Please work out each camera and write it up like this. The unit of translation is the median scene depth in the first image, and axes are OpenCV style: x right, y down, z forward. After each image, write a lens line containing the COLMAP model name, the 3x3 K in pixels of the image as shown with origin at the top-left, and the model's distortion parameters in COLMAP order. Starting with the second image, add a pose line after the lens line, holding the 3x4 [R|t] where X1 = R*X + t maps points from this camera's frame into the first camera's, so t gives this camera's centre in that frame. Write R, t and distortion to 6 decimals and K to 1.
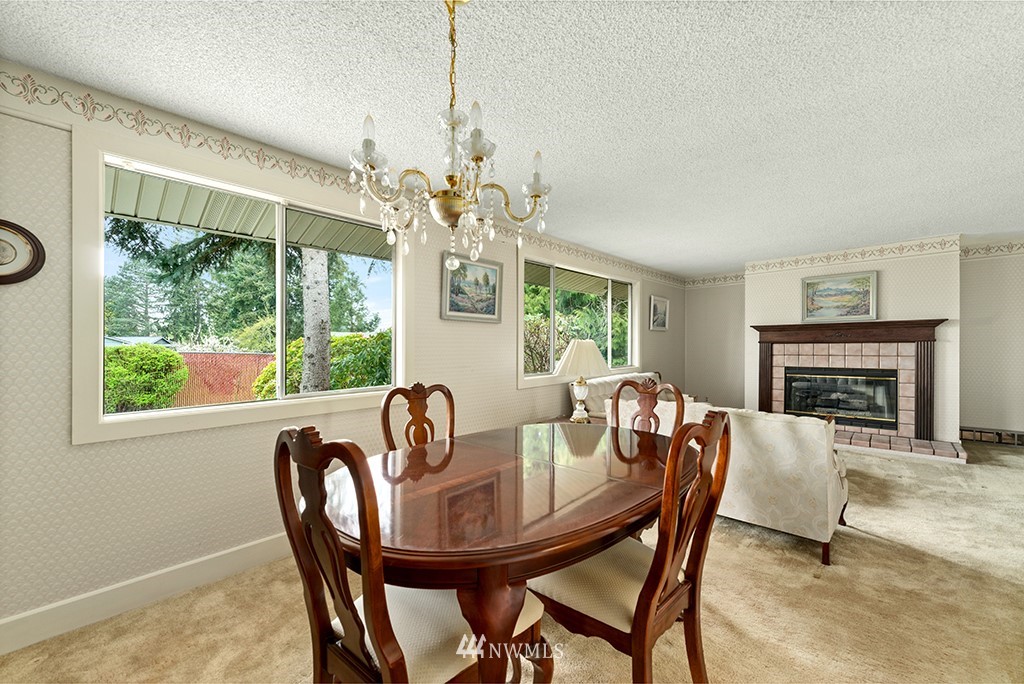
lens RADIAL K [[415.2, 0, 503.6], [0, 415.2, 345.5], [0, 0, 1]] dist [0.000411, -0.000232]
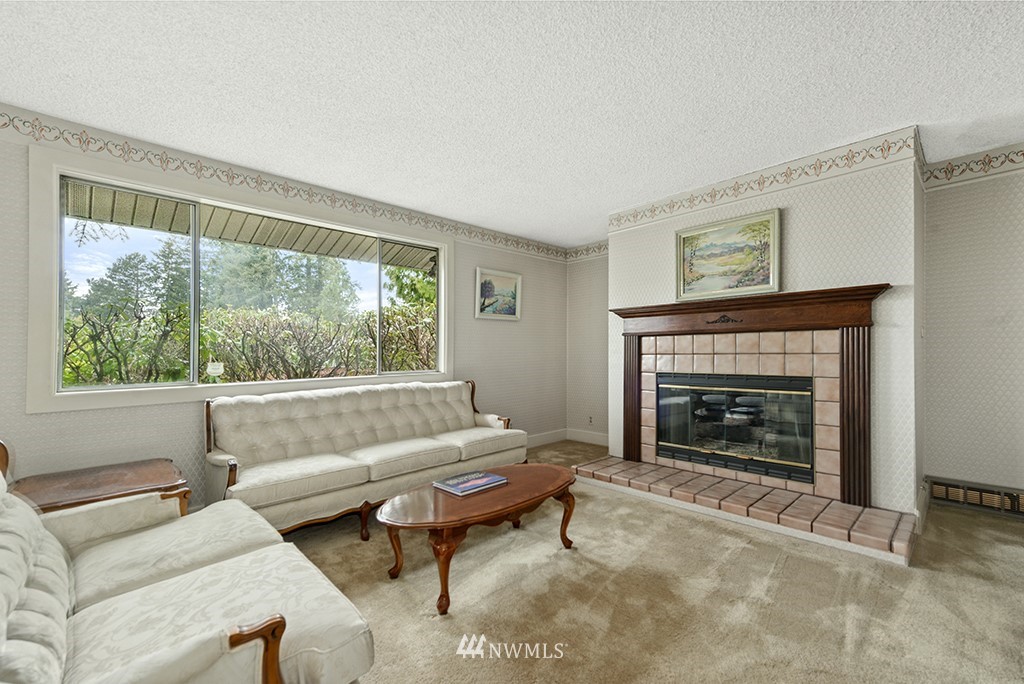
lens RADIAL K [[432.9, 0, 514.0], [0, 432.9, 345.1], [0, 0, 1]] dist [0.013223, -0.000040]
pose [[0.997300, -0.007688, -0.073036, 0.562137], [0.006993, 0.999928, -0.009768, 0.016074], [0.073105, 0.009231, 0.997281, 0.358075]]
